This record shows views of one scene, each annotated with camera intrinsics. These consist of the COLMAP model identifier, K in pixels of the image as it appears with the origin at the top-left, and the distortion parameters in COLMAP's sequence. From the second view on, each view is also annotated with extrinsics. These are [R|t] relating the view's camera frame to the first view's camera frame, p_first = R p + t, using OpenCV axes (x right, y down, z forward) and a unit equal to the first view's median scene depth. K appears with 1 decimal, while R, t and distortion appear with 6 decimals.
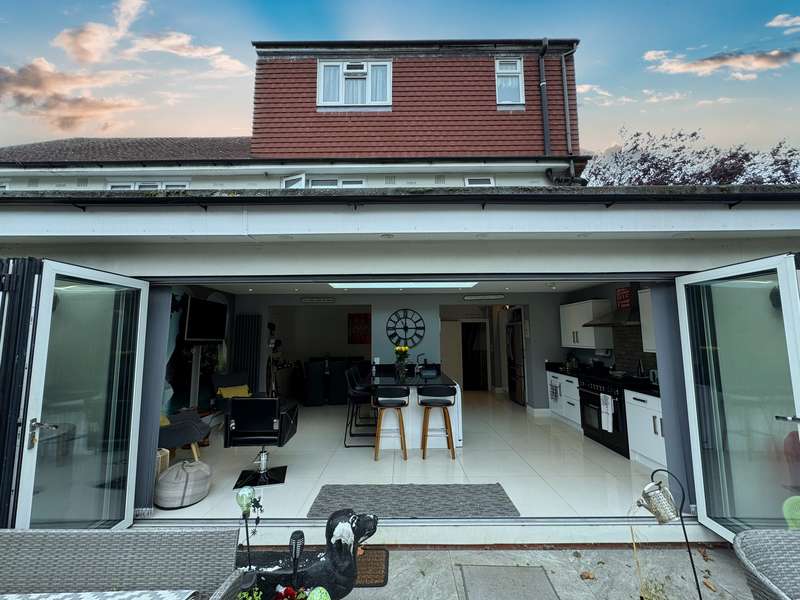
lens RADIAL K [[319.9, 0, 400.0], [0, 319.9, 300.0], [0, 0, 1]] dist [-0.001029, -0.000074]
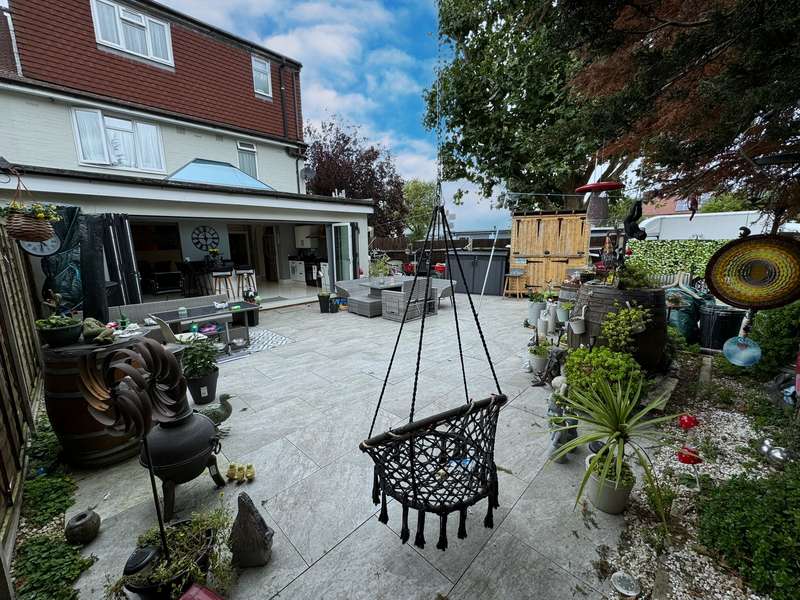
lens RADIAL K [[319.9, 0, 400.0], [0, 319.9, 300.0], [0, 0, 1]] dist [-0.001029, -0.000074]
pose [[0.688422, -0.135143, 0.712609, -0.458689], [-0.070161, 0.965473, 0.250877, -0.077551], [-0.721909, -0.222706, 0.655171, -0.758931]]
